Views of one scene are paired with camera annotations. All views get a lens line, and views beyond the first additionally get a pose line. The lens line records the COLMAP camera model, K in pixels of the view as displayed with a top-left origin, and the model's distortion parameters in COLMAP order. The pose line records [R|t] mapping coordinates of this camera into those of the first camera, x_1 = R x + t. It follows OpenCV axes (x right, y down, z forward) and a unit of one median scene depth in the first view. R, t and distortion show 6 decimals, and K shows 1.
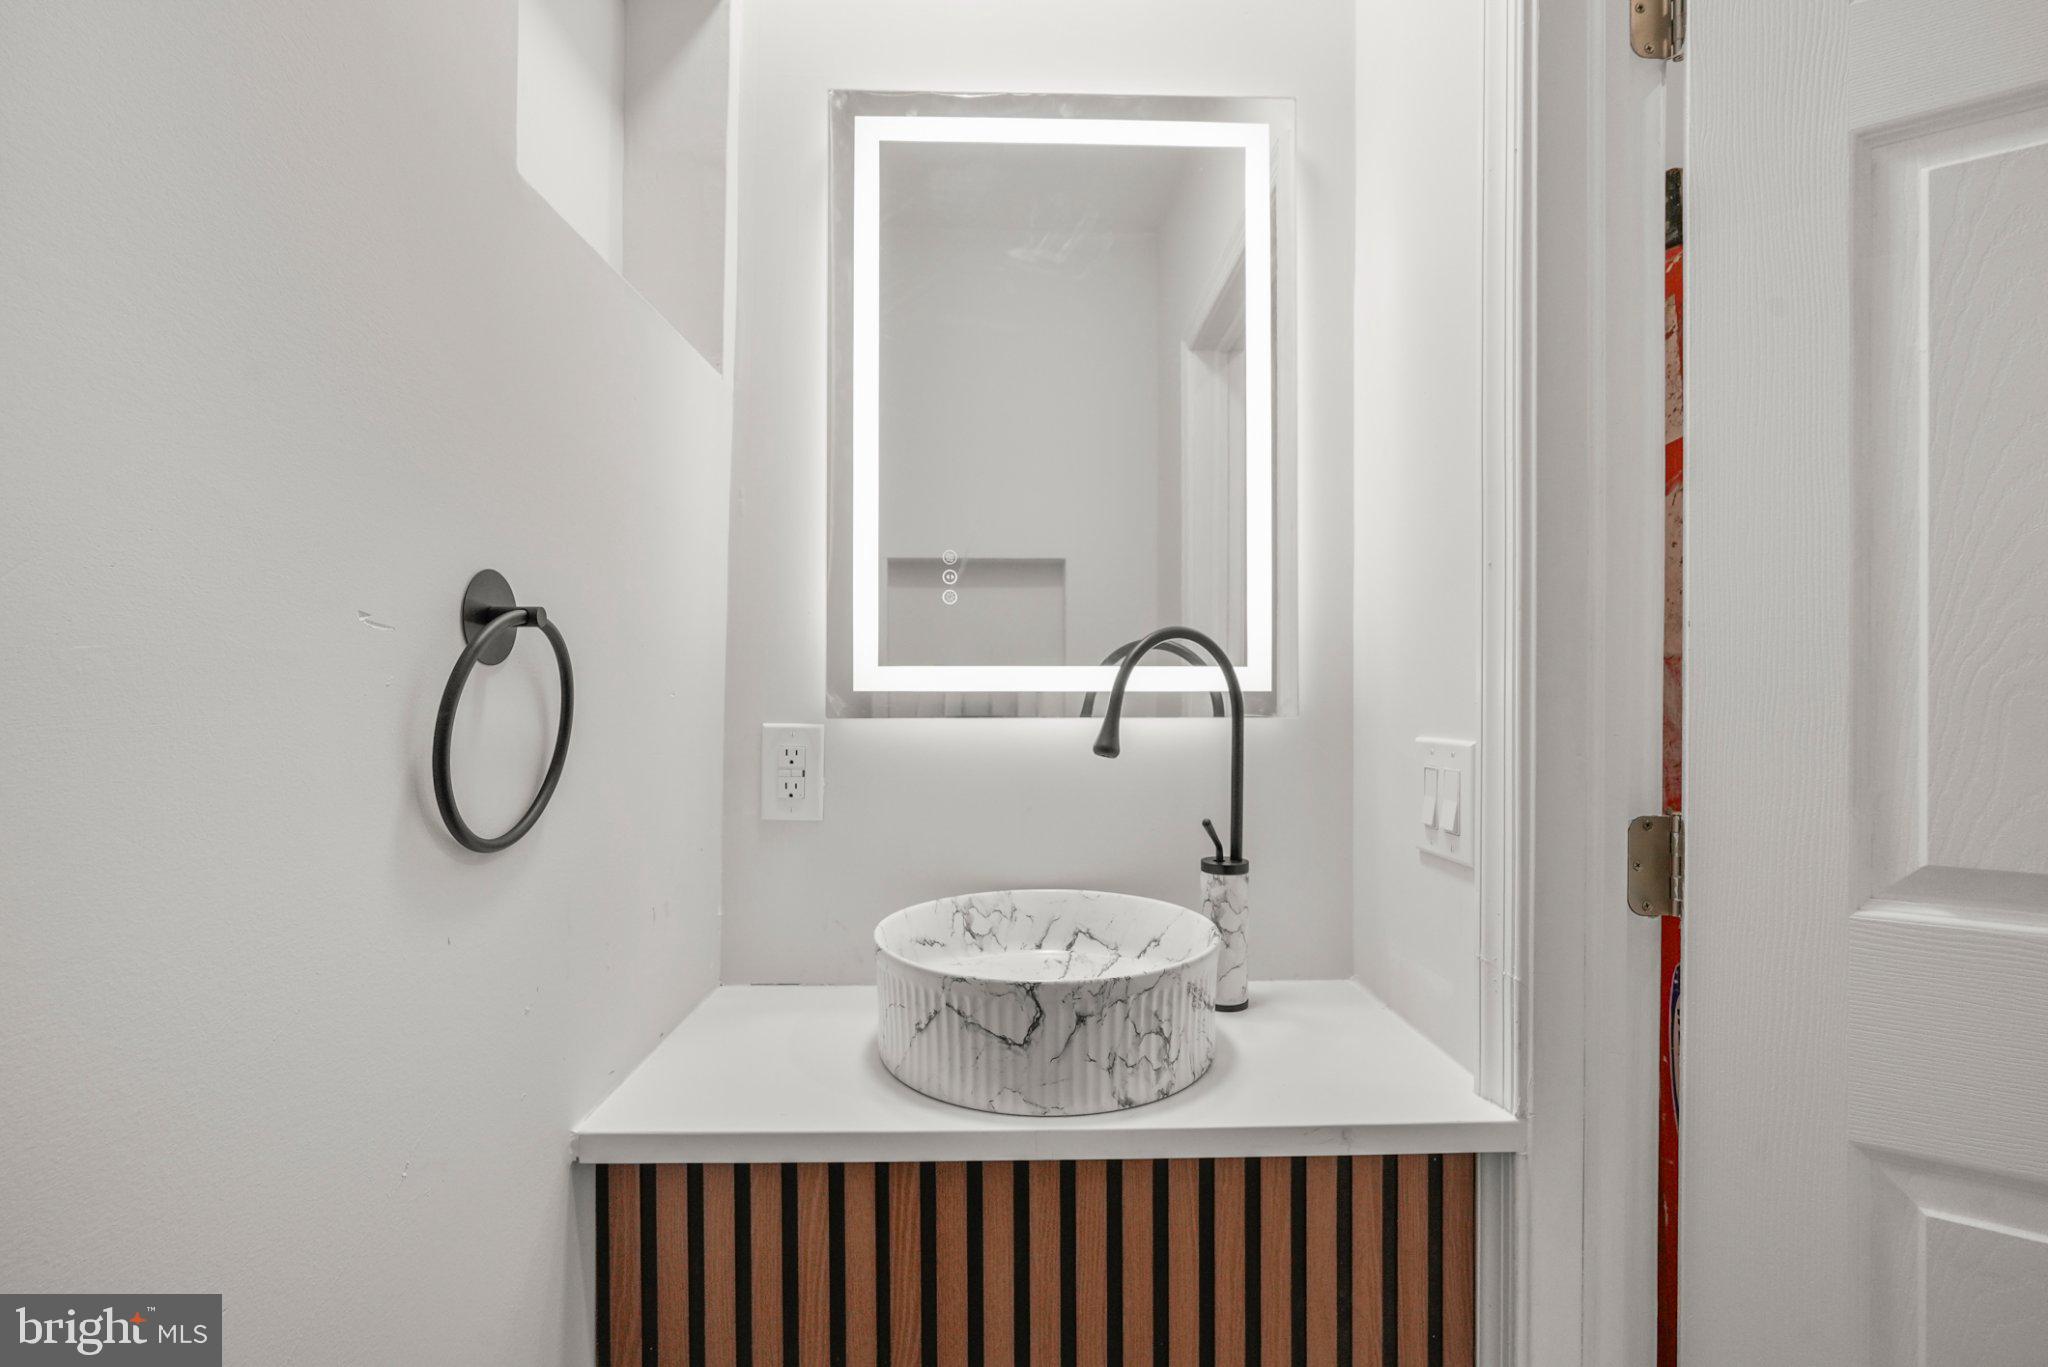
lens RADIAL K [[933.6, 0, 1019.5], [0, 933.6, 683.2], [0, 0, 1]] dist [-0.024459, -0.000004]
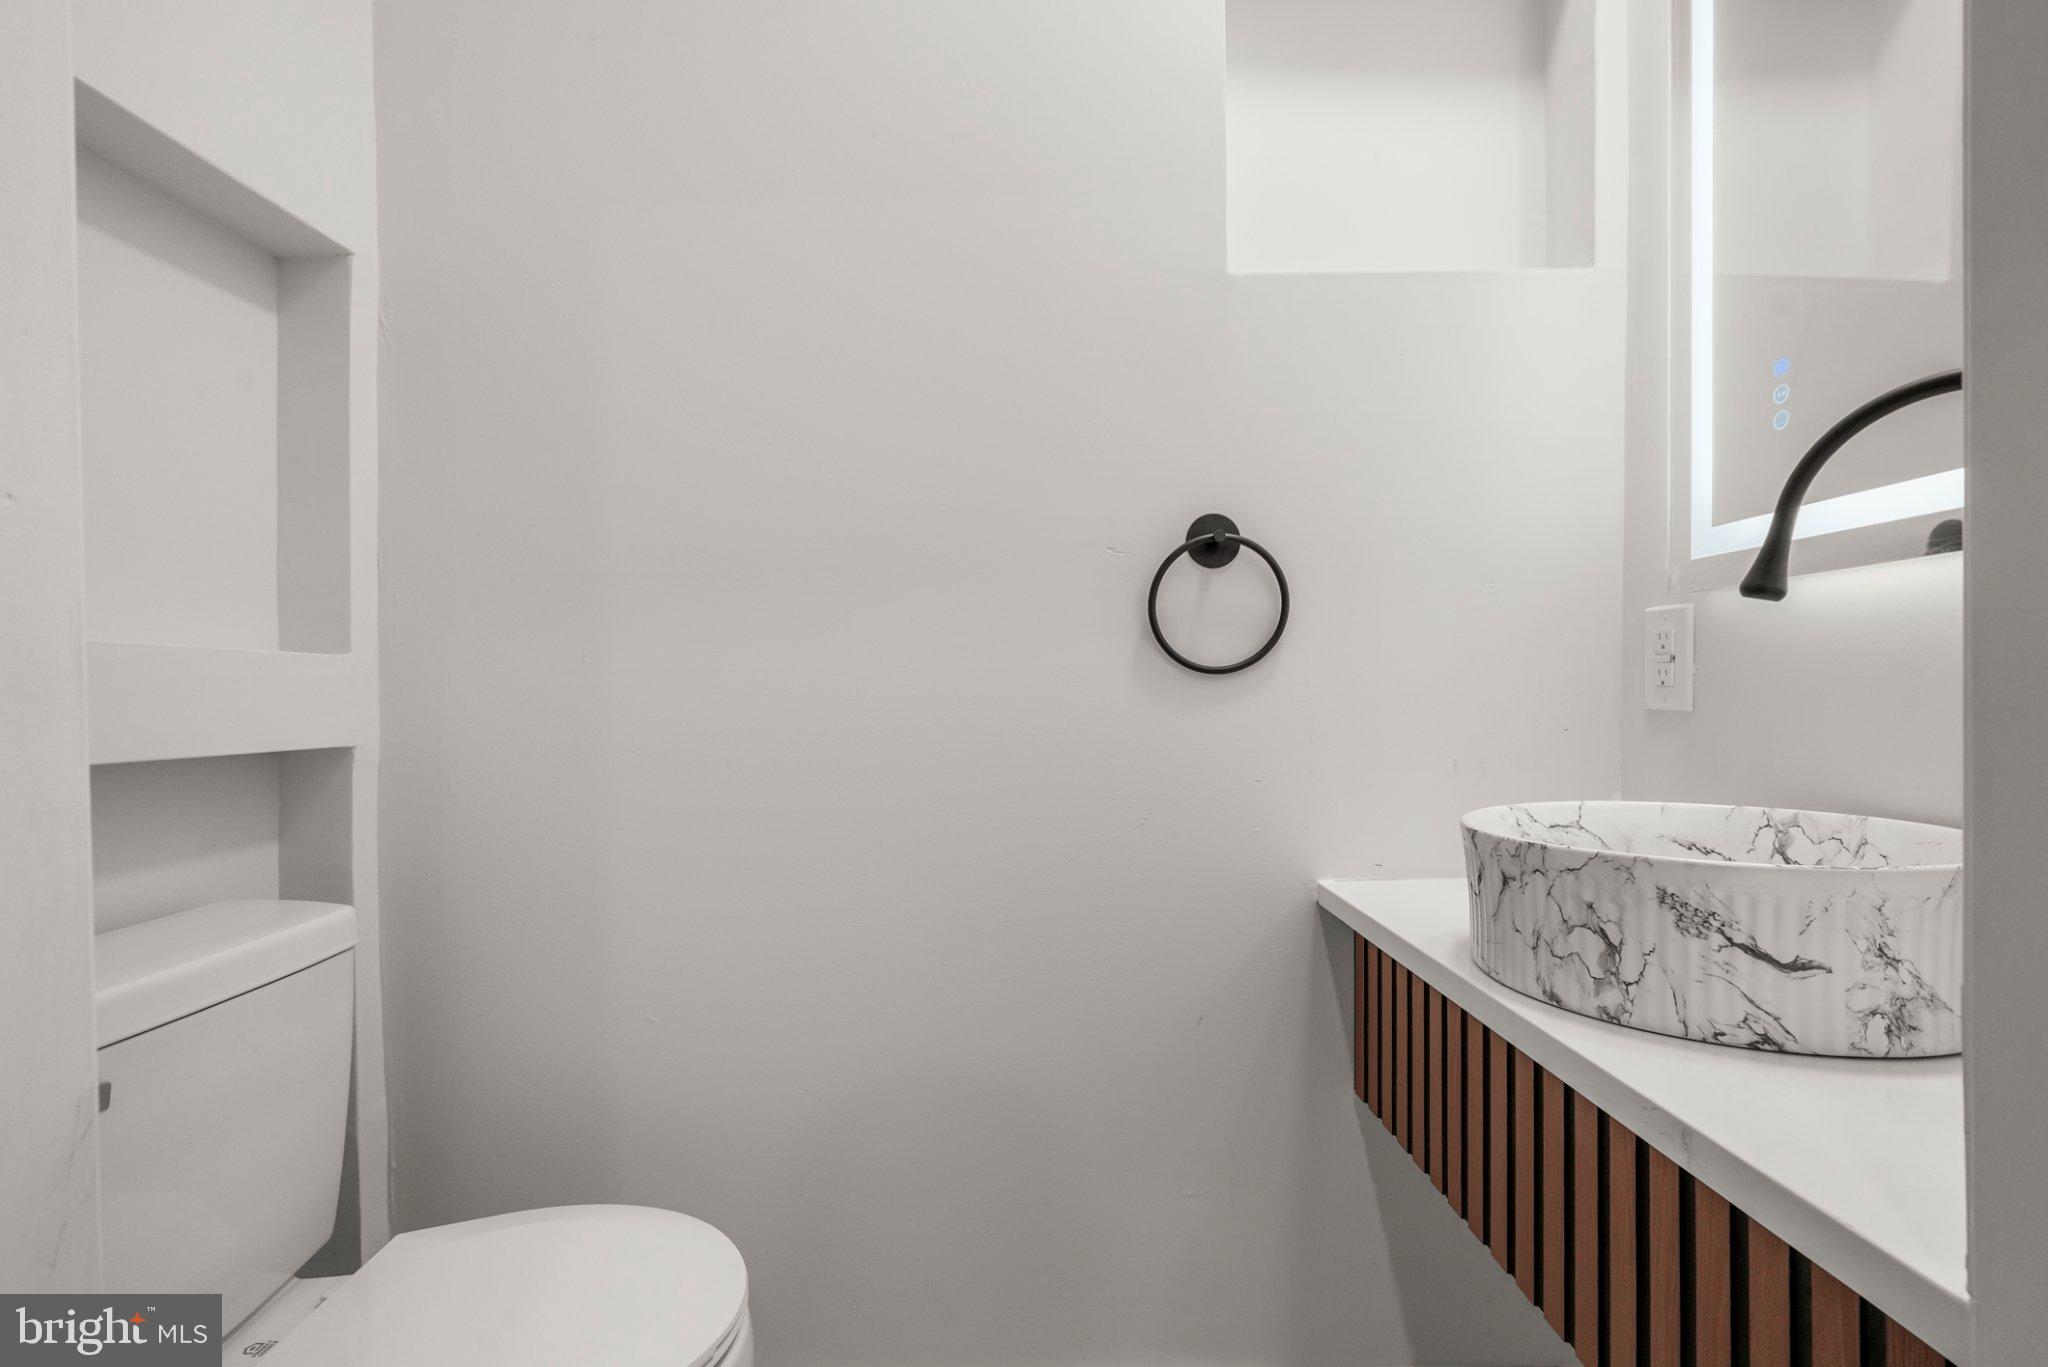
lens RADIAL K [[933.6, 0, 1023.5], [0, 933.6, 686.9], [0, 0, 1]] dist [-0.024459, -0.000004]
pose [[-0.028216, -0.004850, -0.999590, 0.942379], [0.014516, 0.999881, -0.005261, 0.164763], [0.999496, -0.014658, -0.028142, 0.537552]]
